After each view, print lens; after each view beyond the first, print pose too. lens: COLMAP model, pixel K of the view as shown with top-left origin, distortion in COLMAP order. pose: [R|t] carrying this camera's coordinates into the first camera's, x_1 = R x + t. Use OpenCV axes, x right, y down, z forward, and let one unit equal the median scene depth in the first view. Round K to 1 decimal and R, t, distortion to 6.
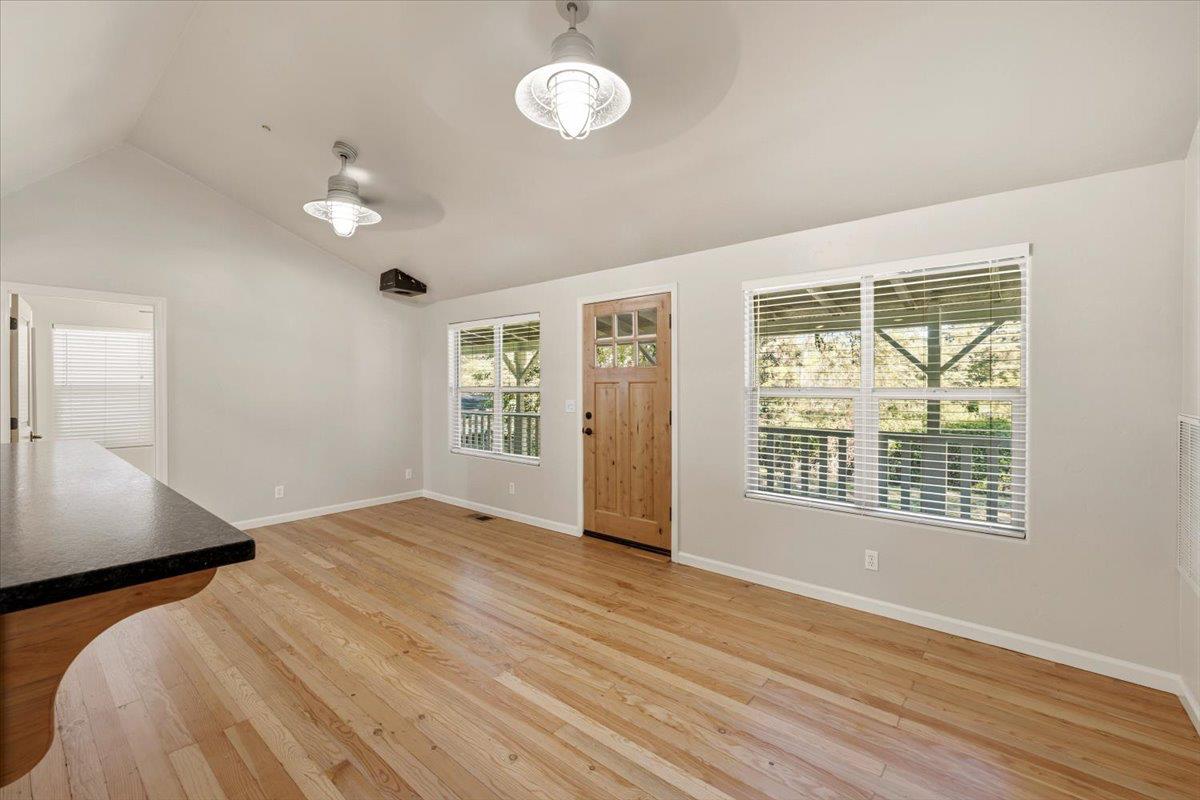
lens RADIAL K [[498.7, 0, 599.6], [0, 498.7, 392.7], [0, 0, 1]] dist [-0.000208, -0.000331]
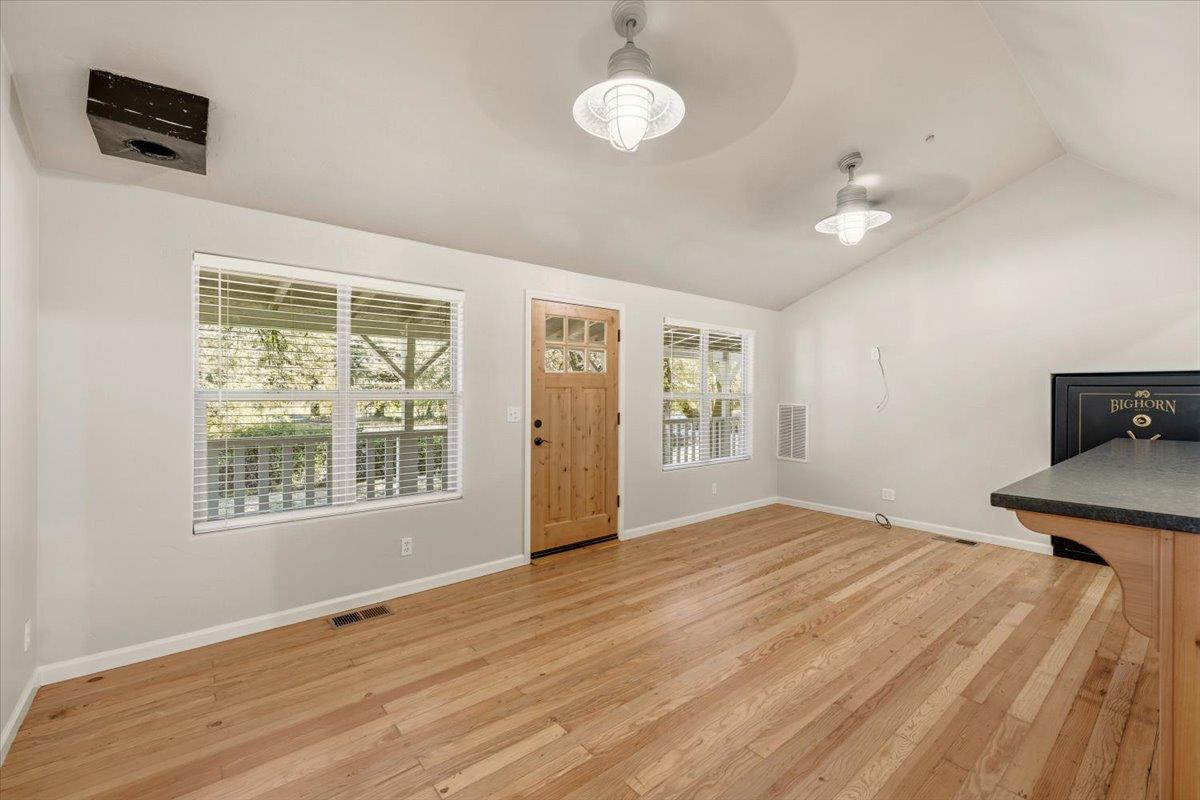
lens RADIAL K [[507.6, 0, 596.8], [0, 507.6, 396.3], [0, 0, 1]] dist [0.001003, 0.000394]
pose [[0.185135, -0.008094, 0.982680, -1.020058], [0.006580, 0.999954, 0.006997, -0.010500], [-0.982691, 0.005171, 0.185180, 0.822596]]
